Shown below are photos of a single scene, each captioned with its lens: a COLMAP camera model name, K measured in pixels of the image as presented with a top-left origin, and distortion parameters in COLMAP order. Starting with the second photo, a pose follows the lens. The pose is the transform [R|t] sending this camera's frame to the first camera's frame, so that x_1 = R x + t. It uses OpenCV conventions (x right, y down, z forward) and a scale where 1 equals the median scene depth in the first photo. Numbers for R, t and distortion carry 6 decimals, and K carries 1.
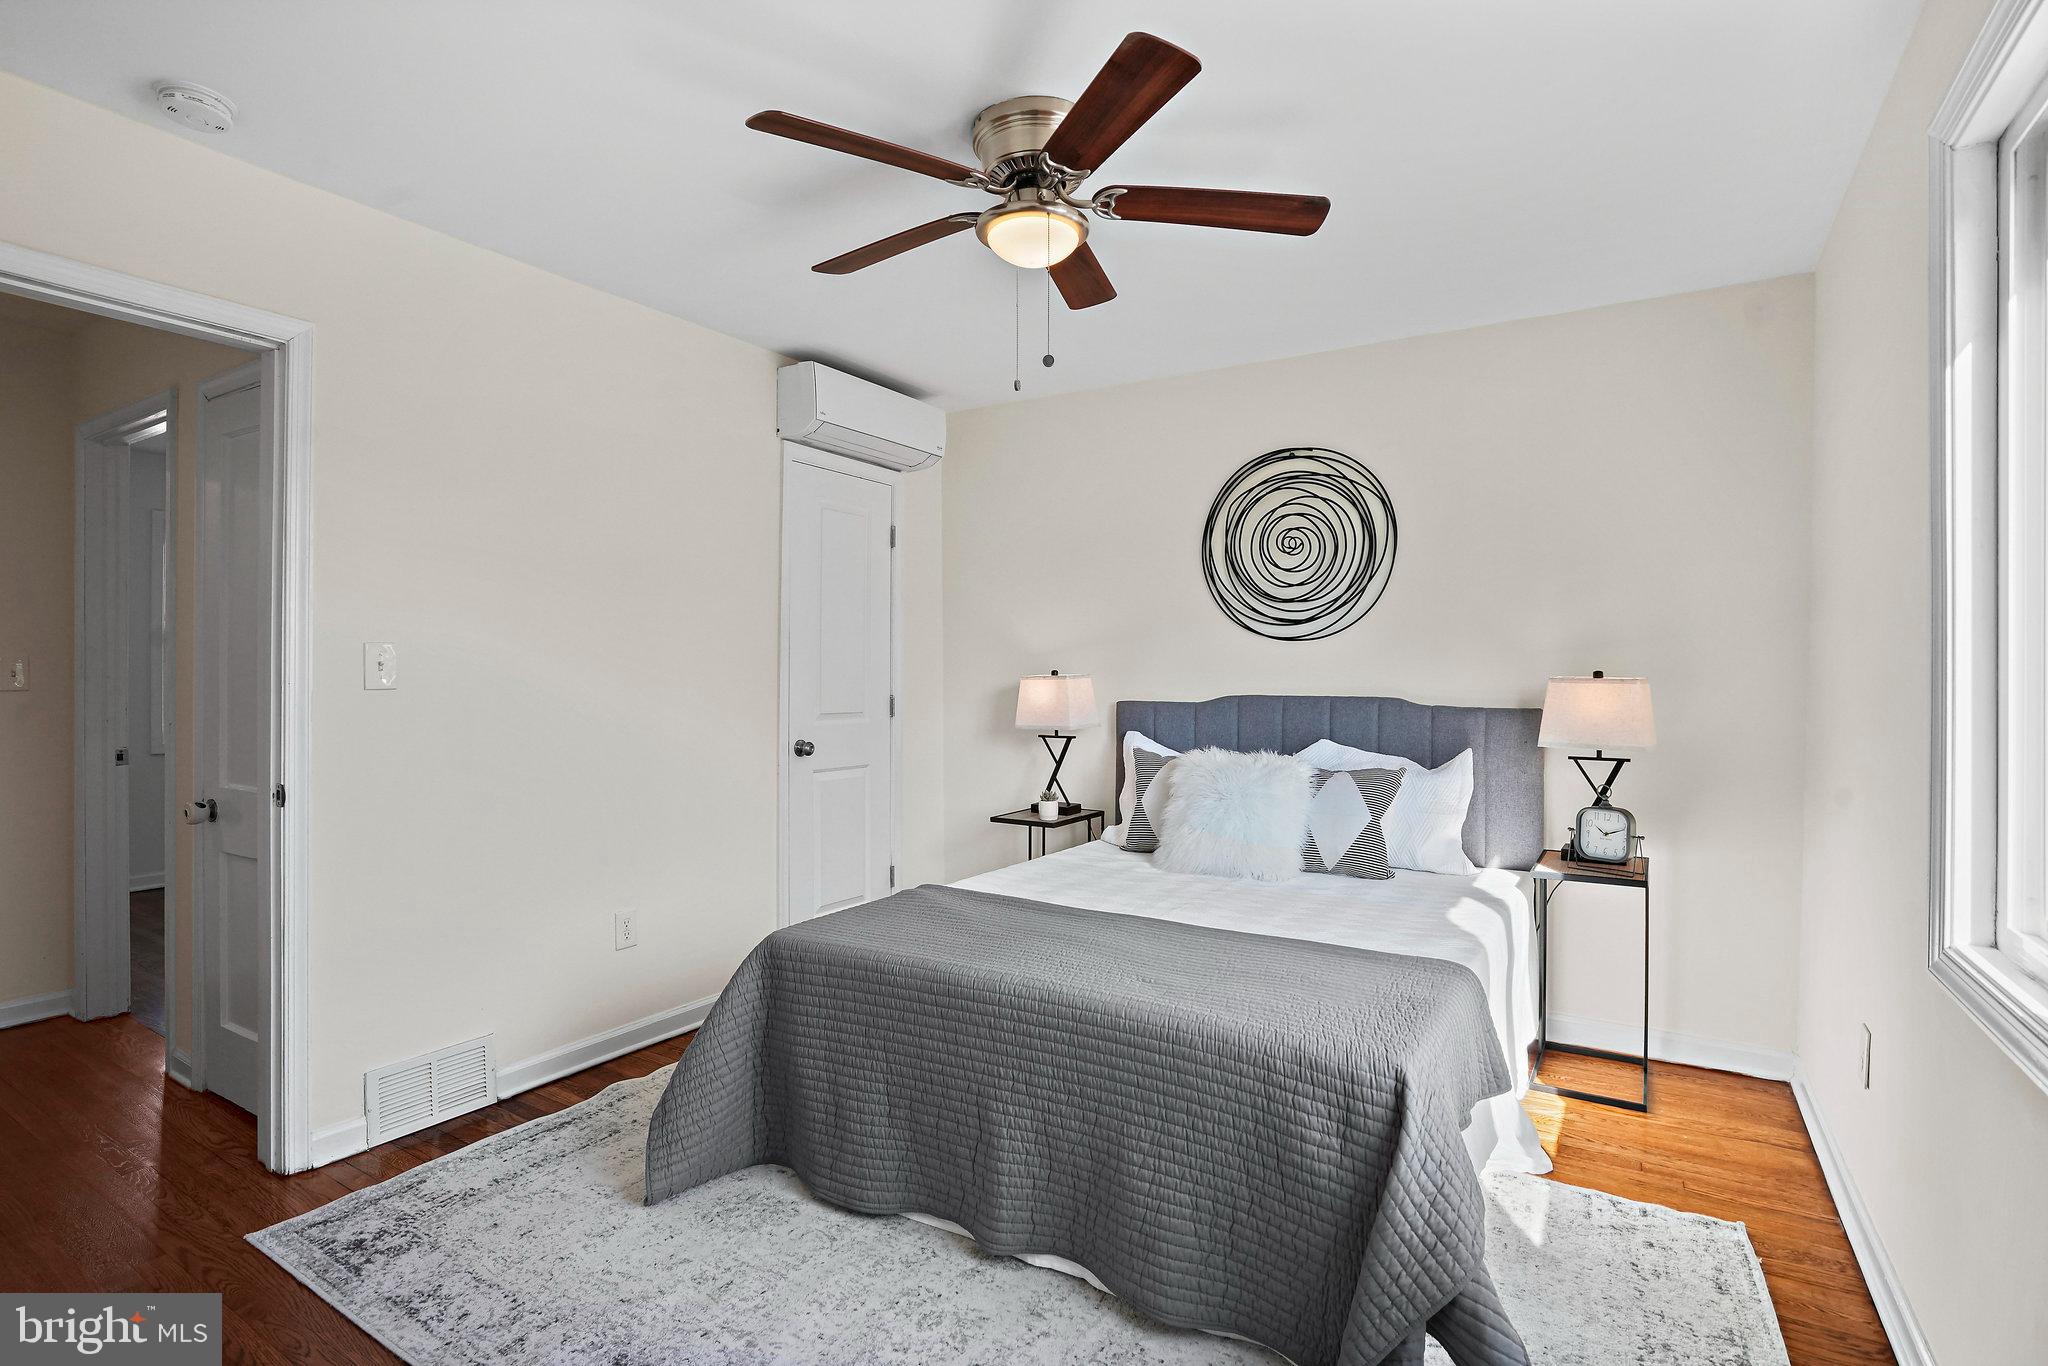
lens RADIAL K [[967.8, 0, 1015.3], [0, 967.8, 685.0], [0, 0, 1]] dist [-0.046598, 0.018995]
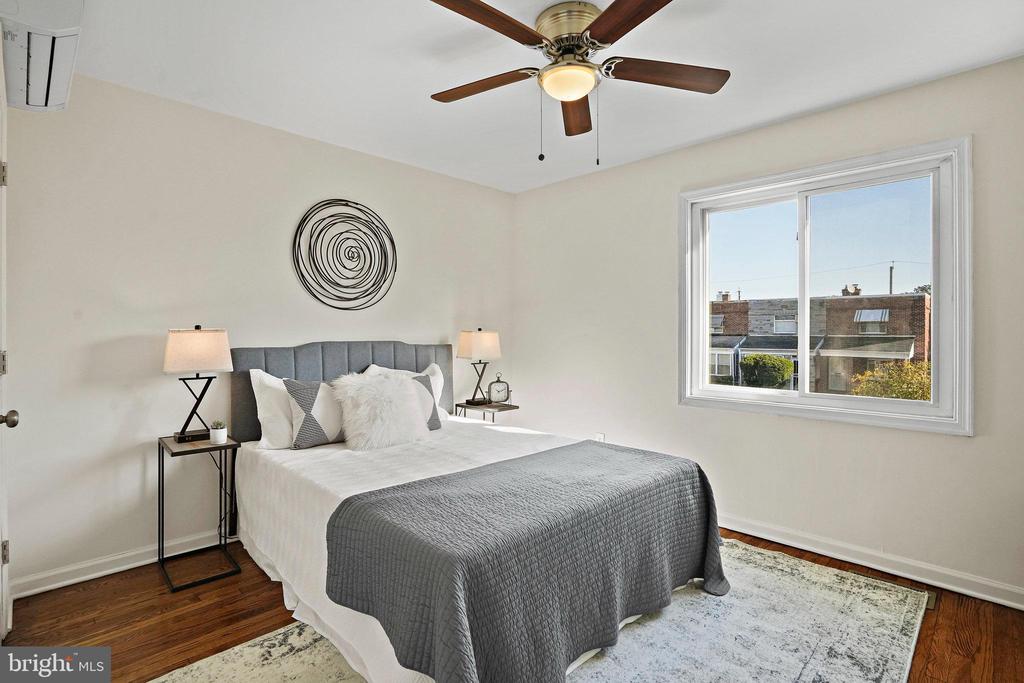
lens RADIAL K [[497.1, 0, 507.8], [0, 497.1, 332.9], [0, 0, 1]] dist [-0.050833, 0.018720]
pose [[0.220084, 0.003391, 0.975475, -0.529366], [0.012472, 0.999902, -0.006290, 0.005074], [-0.975401, 0.013550, 0.220020, 0.524675]]
